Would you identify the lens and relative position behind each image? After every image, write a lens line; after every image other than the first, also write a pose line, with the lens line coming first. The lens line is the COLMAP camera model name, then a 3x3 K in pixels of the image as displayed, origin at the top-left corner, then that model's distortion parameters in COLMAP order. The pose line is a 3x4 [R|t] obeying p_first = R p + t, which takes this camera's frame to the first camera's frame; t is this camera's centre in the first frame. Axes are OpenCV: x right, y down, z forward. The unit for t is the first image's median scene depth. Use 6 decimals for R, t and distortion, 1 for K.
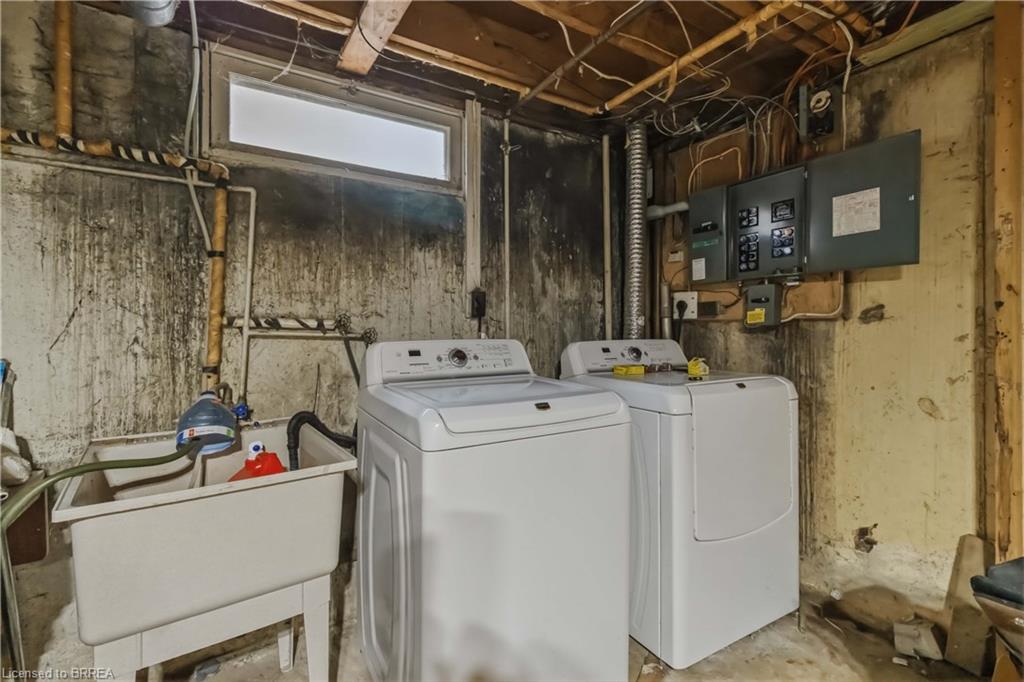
lens RADIAL K [[468.8, 0, 516.5], [0, 468.8, 329.6], [0, 0, 1]] dist [0.002217, 0.000892]
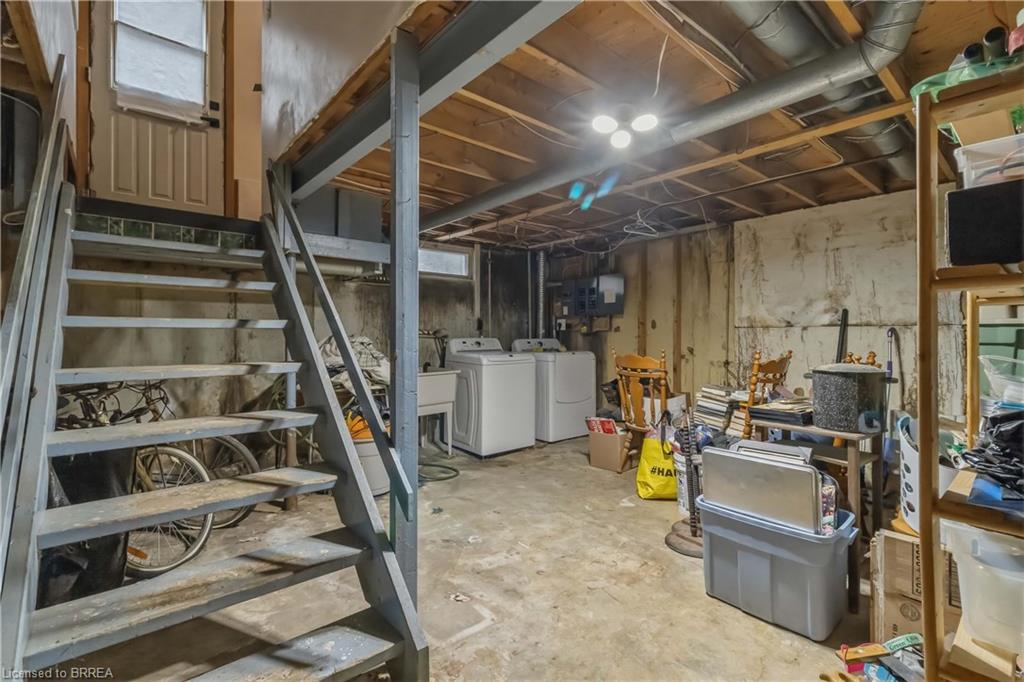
lens RADIAL K [[468.8, 0, 516.5], [0, 468.8, 329.6], [0, 0, 1]] dist [0.002217, 0.000892]
pose [[0.987959, 0.002129, 0.154704, -0.274875], [-0.000311, 0.999931, -0.011778, 0.003026], [-0.154718, 0.011588, 0.987891, -1.537875]]
